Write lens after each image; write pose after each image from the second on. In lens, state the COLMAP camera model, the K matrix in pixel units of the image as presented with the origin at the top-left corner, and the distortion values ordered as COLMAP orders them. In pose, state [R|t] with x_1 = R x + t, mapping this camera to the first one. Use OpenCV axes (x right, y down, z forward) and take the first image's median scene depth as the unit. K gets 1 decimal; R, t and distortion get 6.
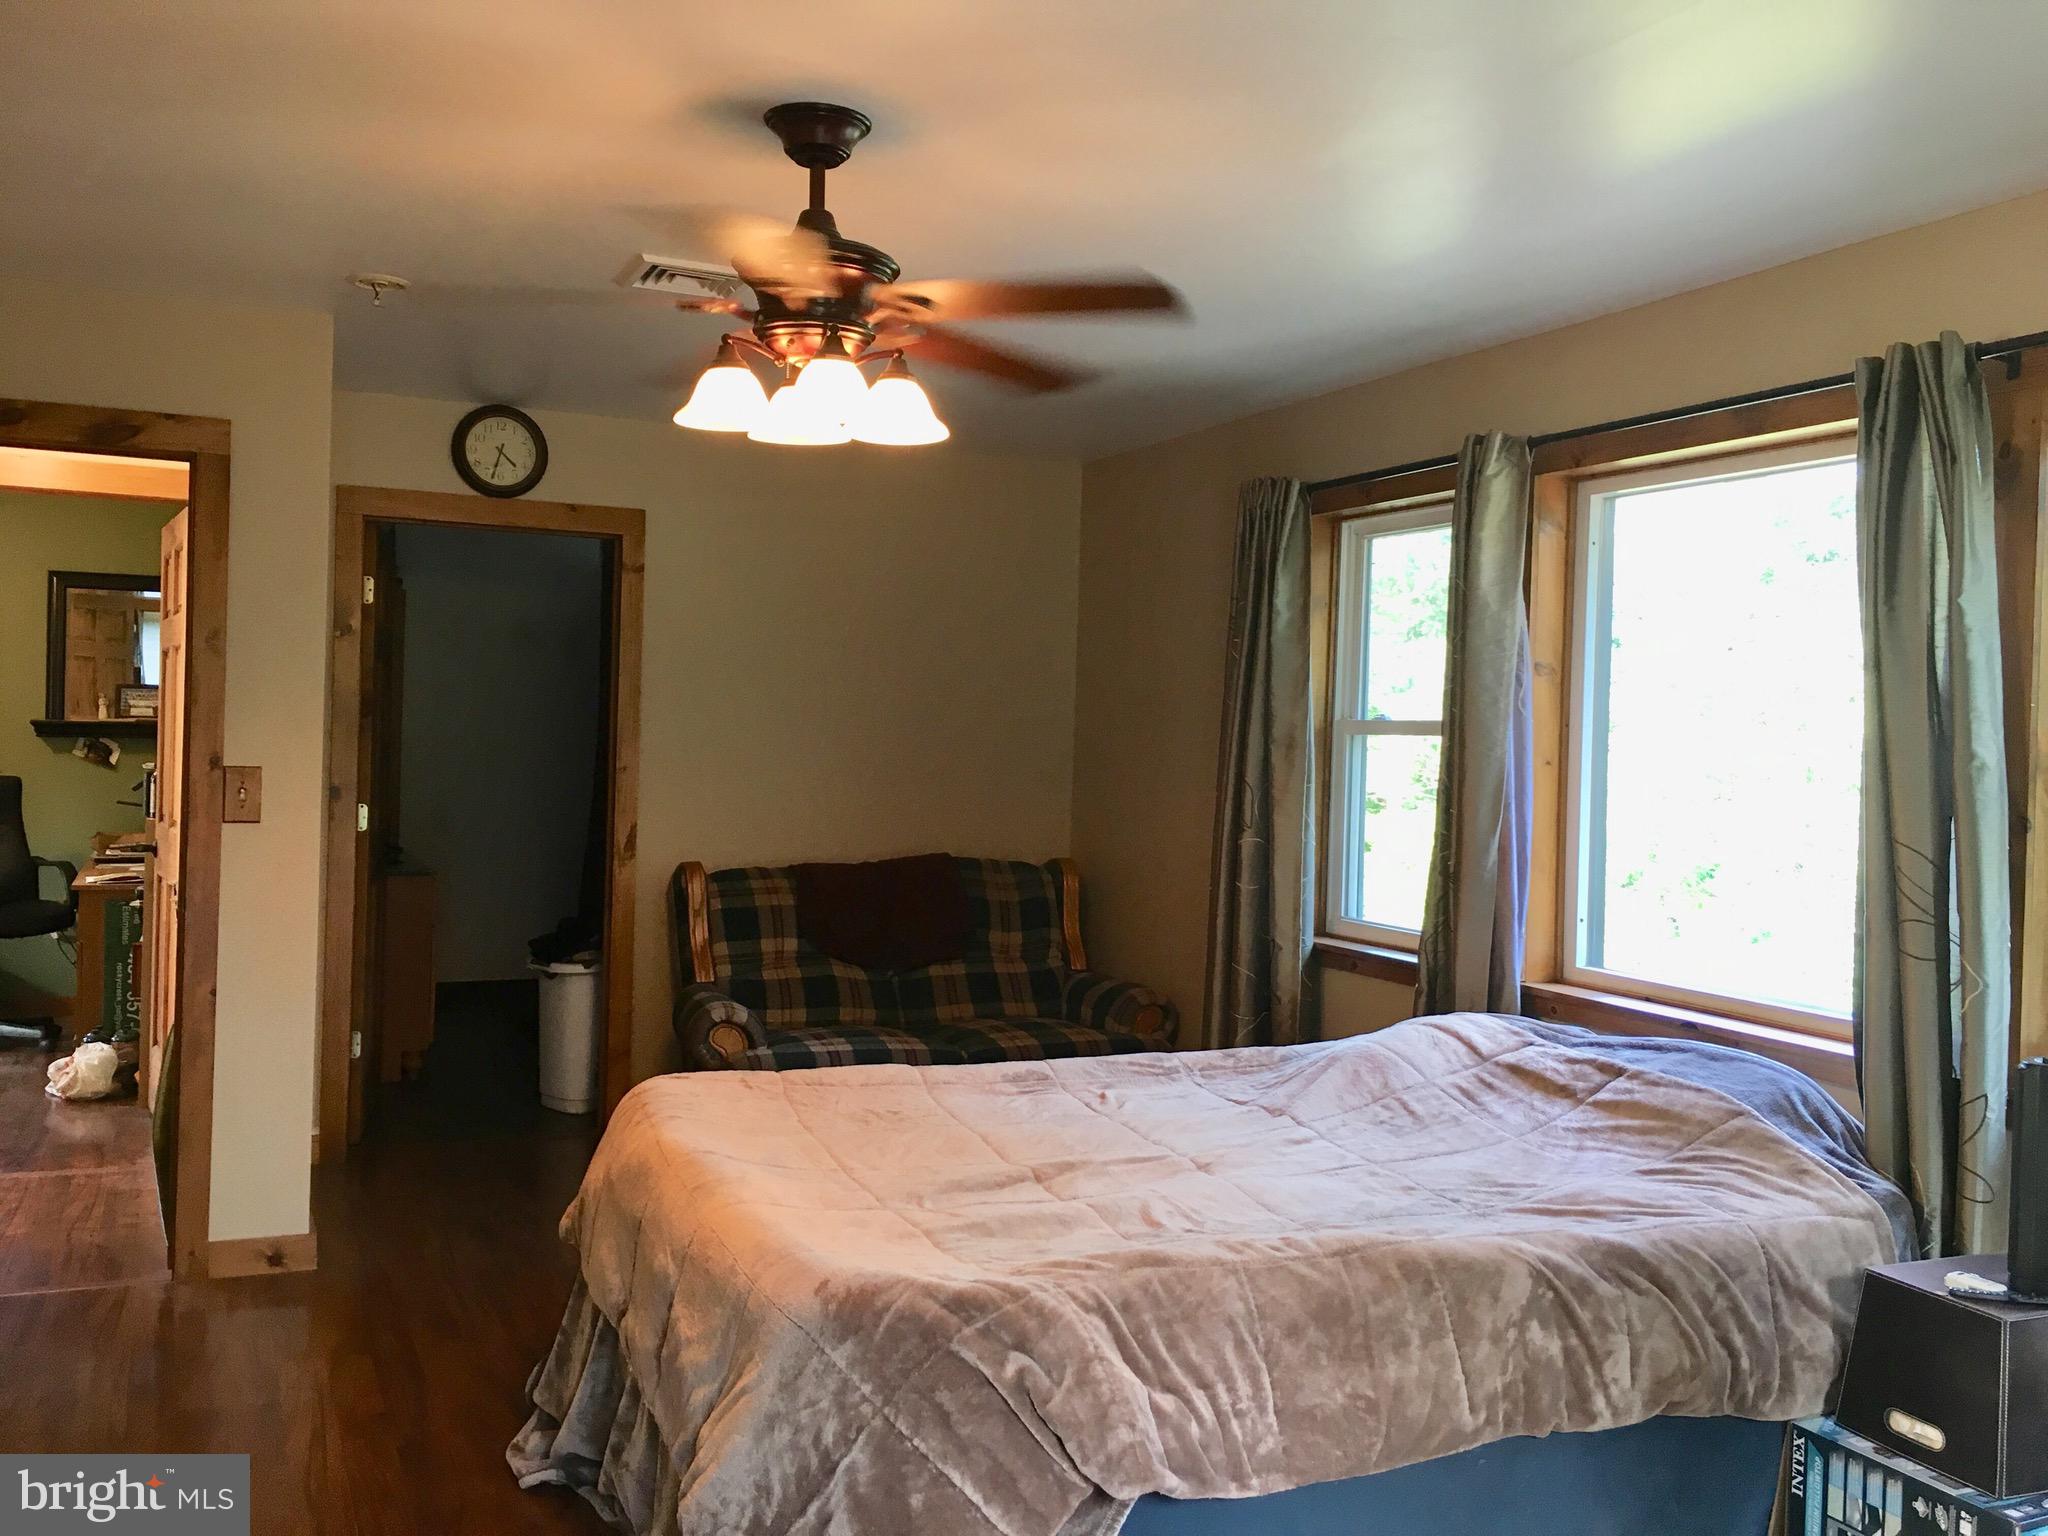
lens RADIAL K [[1754.4, 0, 1022.9], [0, 1754.4, 759.1], [0, 0, 1]] dist [0.017428, -0.016455]
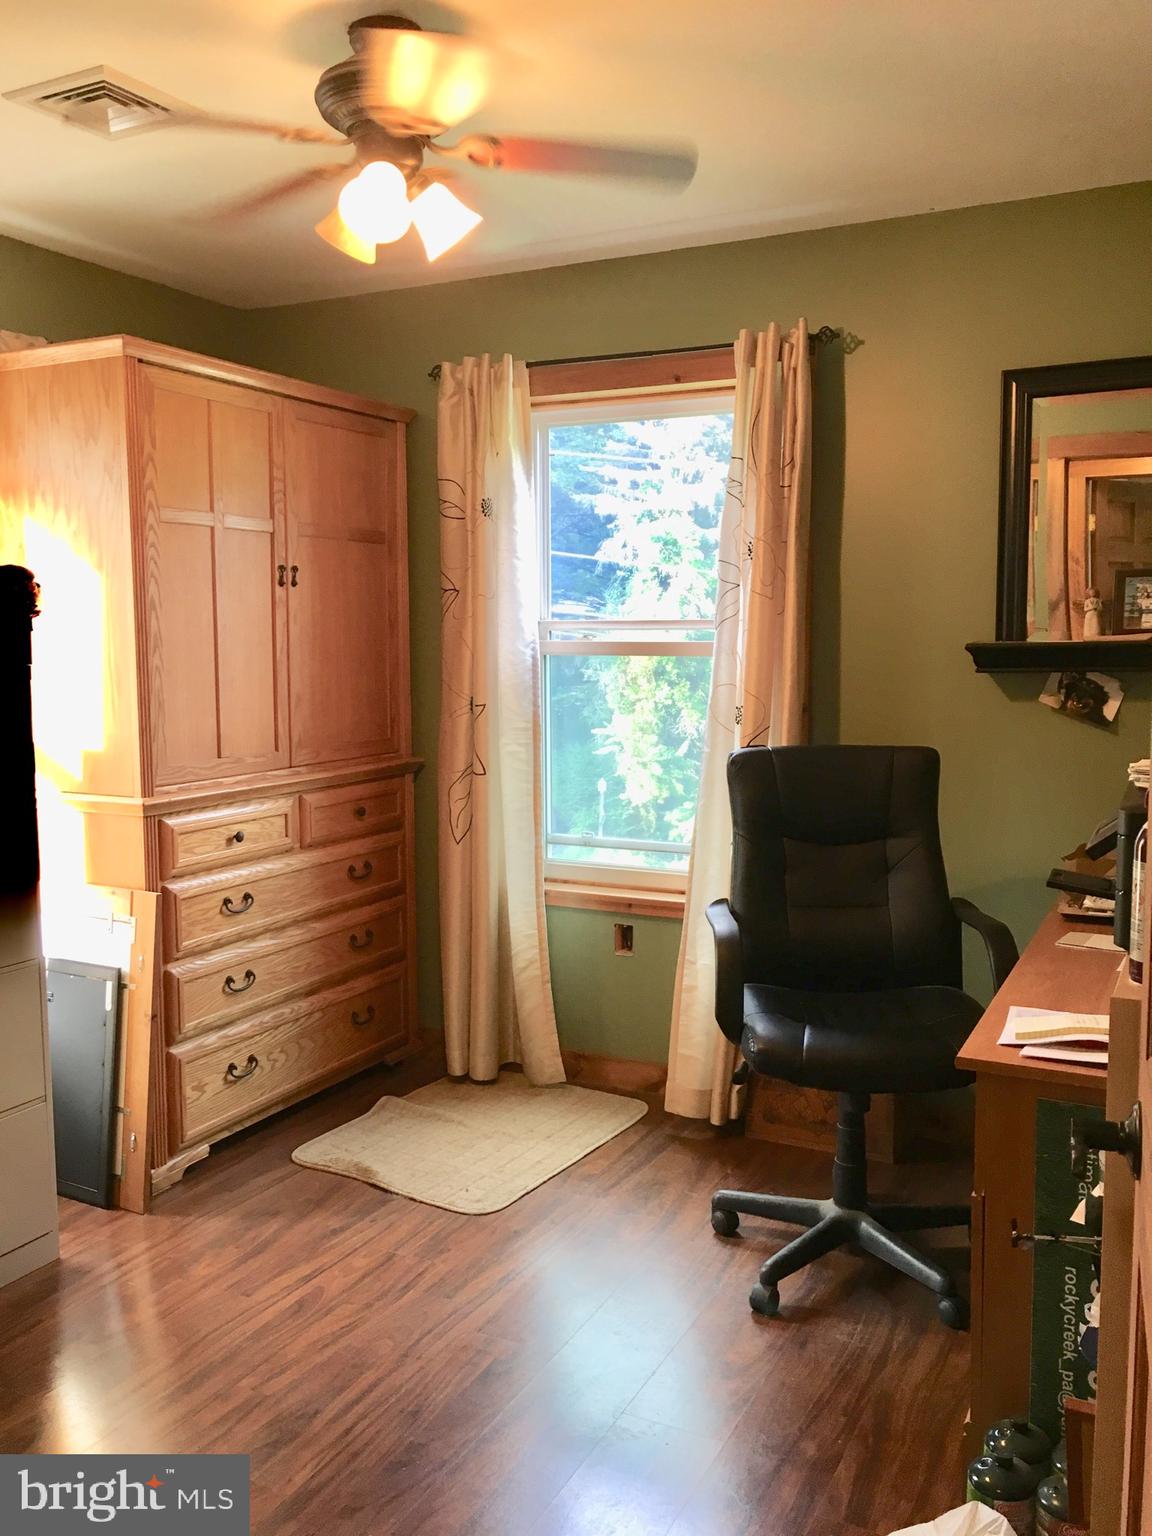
lens RADIAL K [[1315.8, 0, 574.7], [0, 1315.8, 762.0], [0, 0, 1]] dist [0.017428, -0.016455]
pose [[0.615035, 0.044177, -0.787261, -0.302123], [0.013291, 0.997707, 0.066370, -0.013498], [0.788388, -0.051283, 0.613037, 0.629510]]
